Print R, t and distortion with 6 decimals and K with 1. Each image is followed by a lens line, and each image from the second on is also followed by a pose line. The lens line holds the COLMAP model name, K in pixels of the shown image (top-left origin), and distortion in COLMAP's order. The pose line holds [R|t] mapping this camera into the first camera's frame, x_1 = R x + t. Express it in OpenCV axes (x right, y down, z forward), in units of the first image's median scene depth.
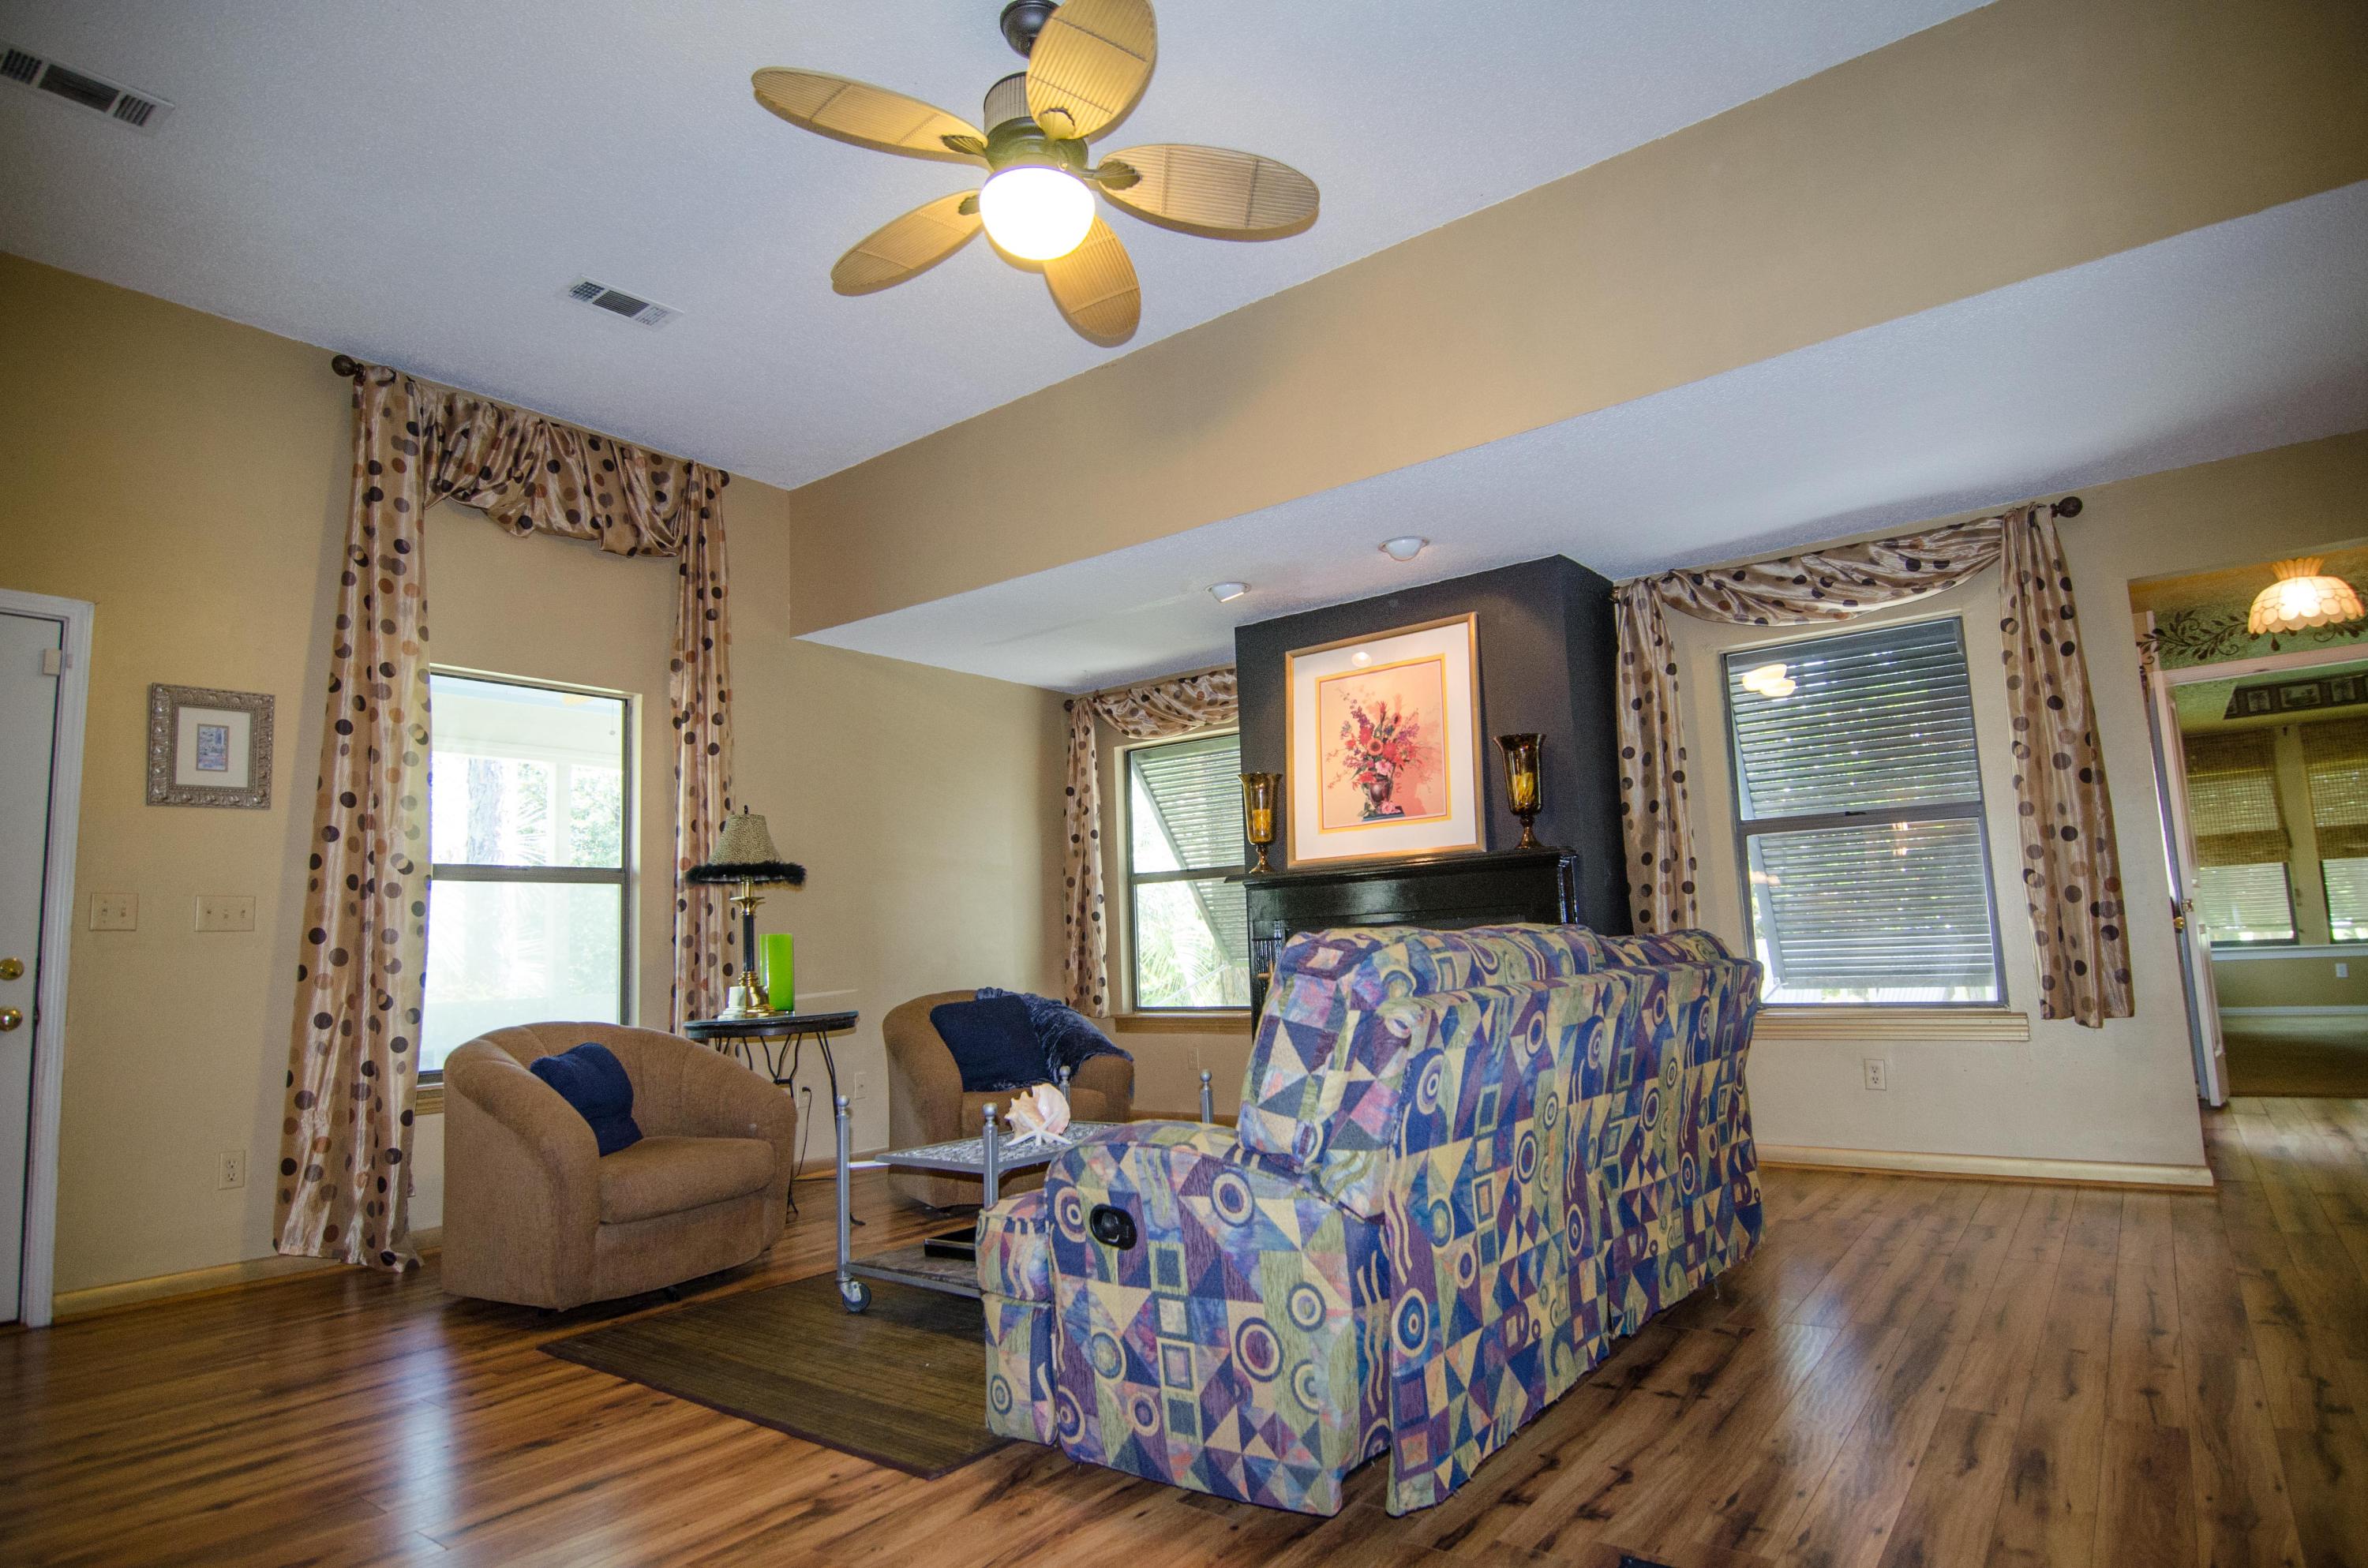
lens RADIAL K [[1257.2, 0, 1190.8], [0, 1257.2, 775.3], [0, 0, 1]] dist [-0.011765, -0.003784]
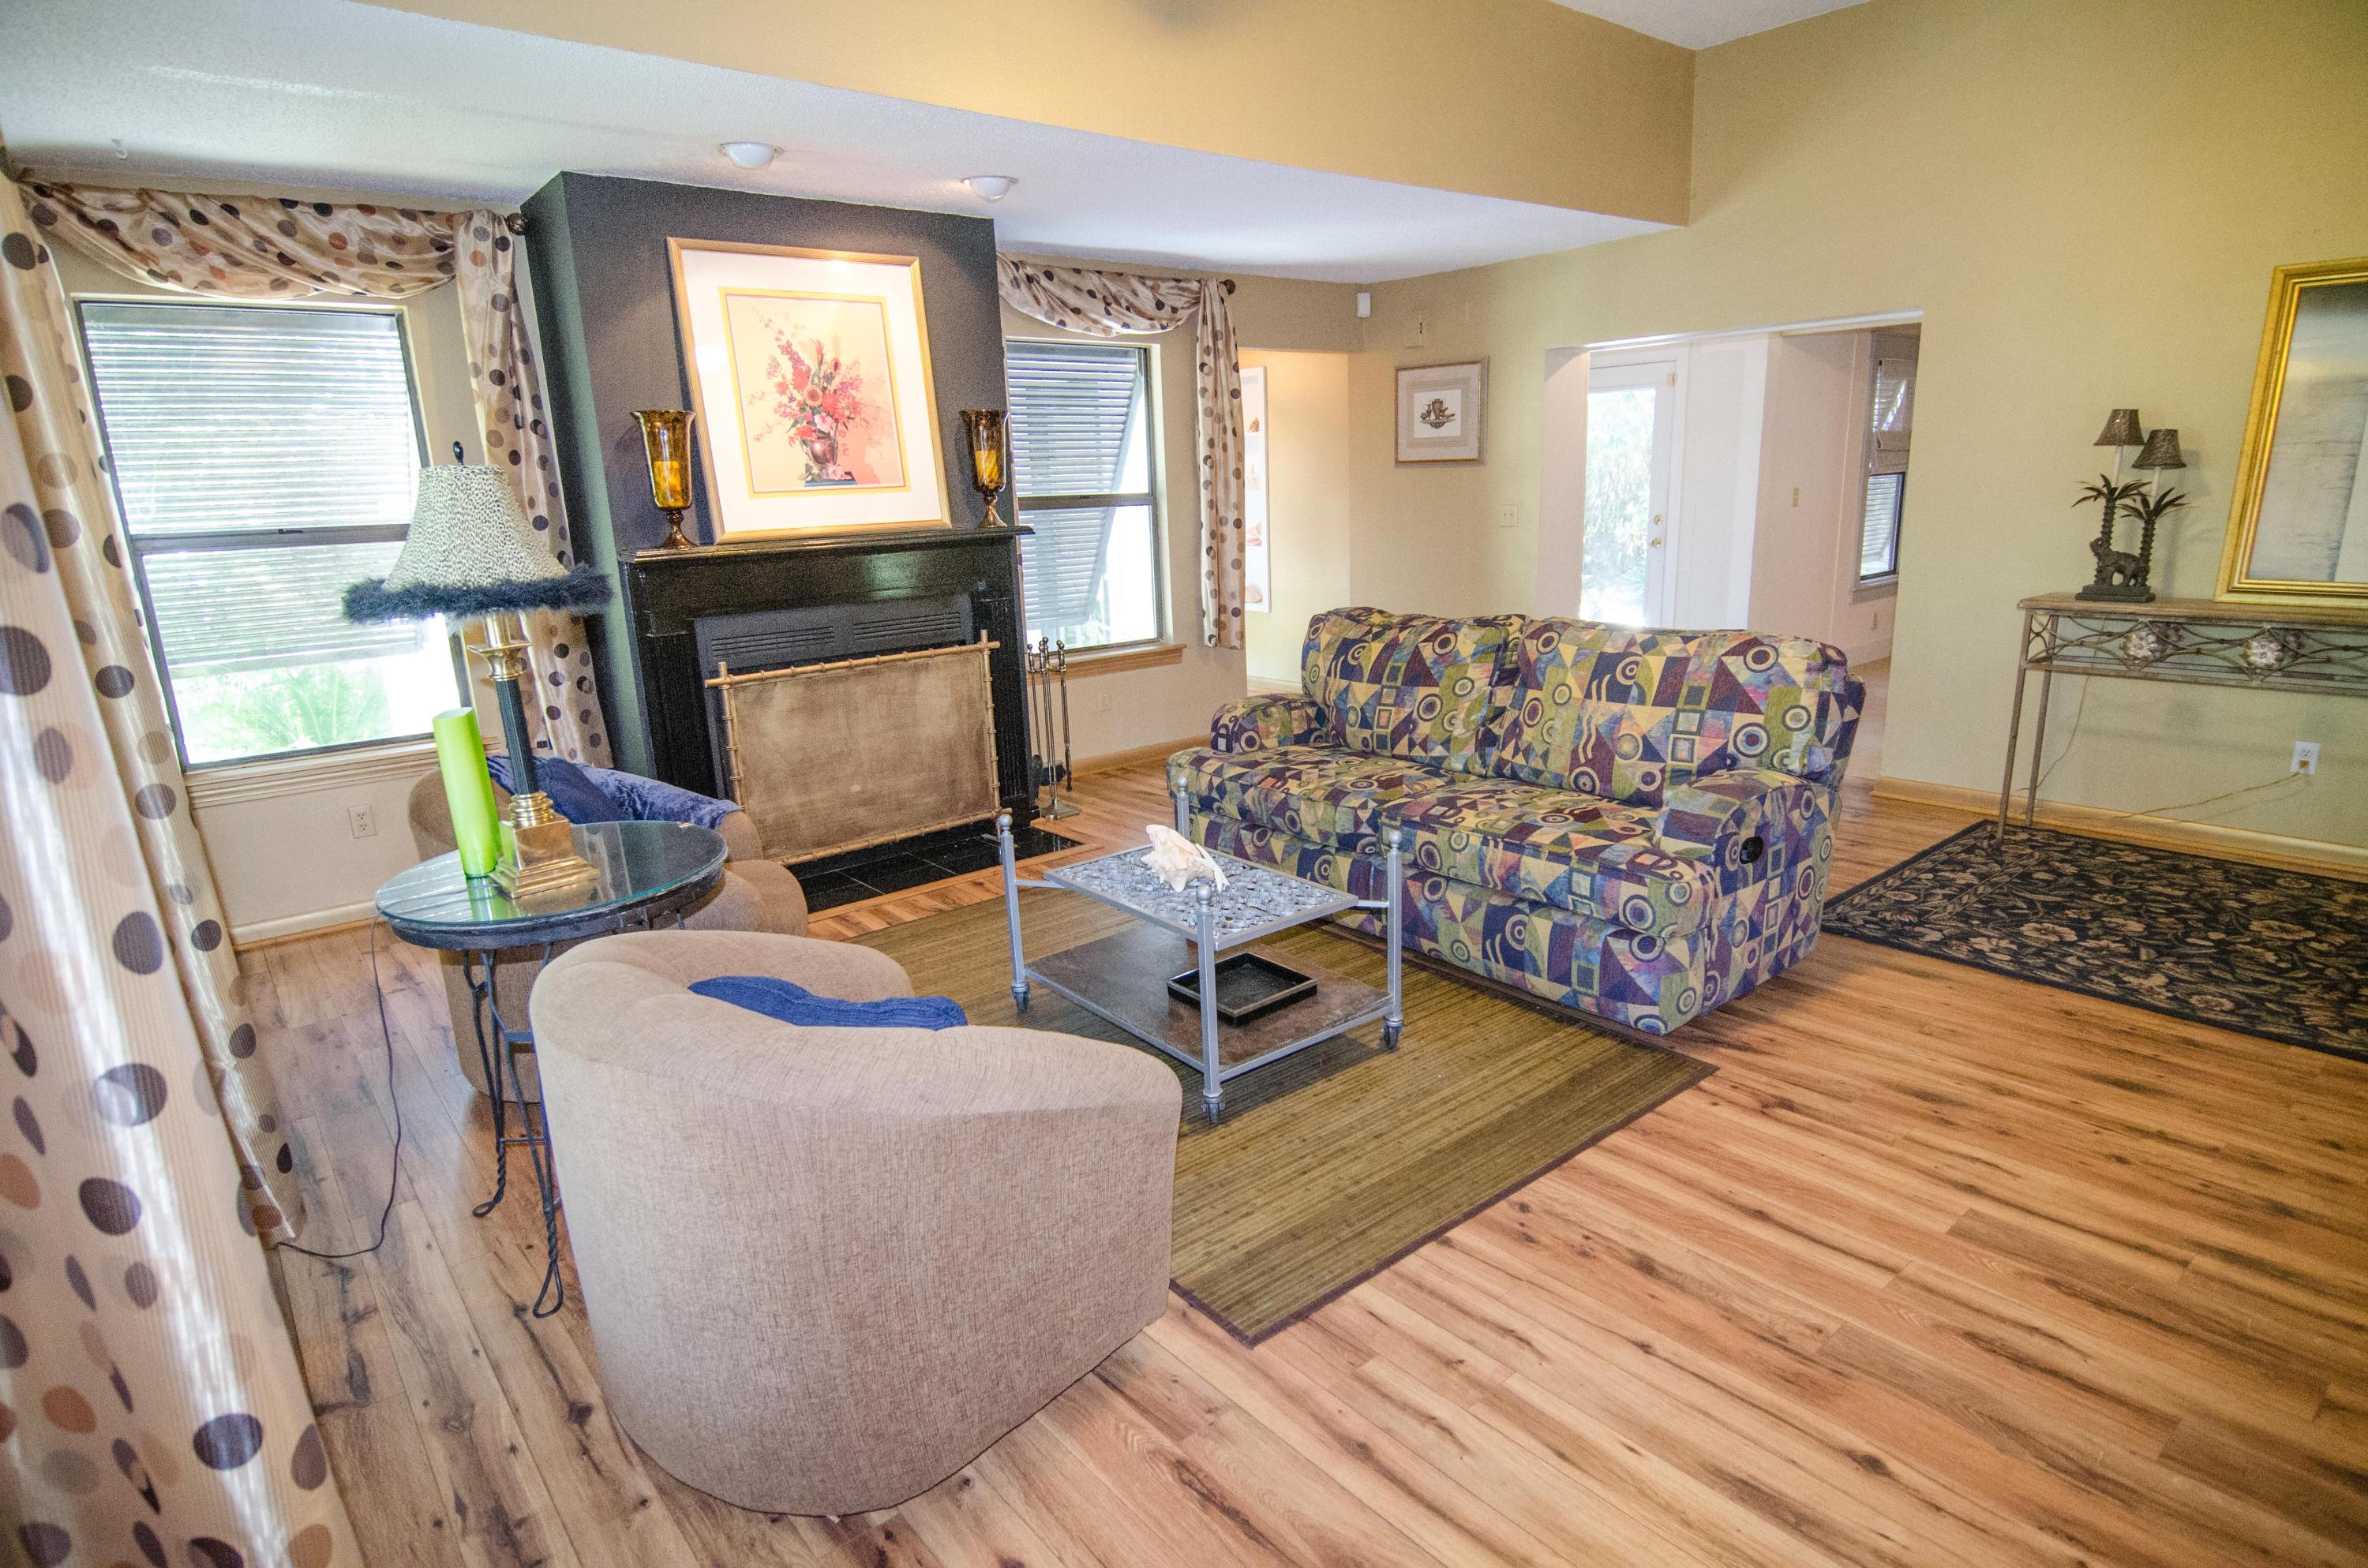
lens RADIAL K [[1257.2, 0, 1185.1], [0, 1257.2, 799.0], [0, 0, 1]] dist [-0.011765, -0.003784]
pose [[0.232160, -0.206698, 0.950462, -0.649305], [-0.109230, 0.965439, 0.236635, 0.012076], [-0.966525, -0.158756, 0.201558, 0.553875]]
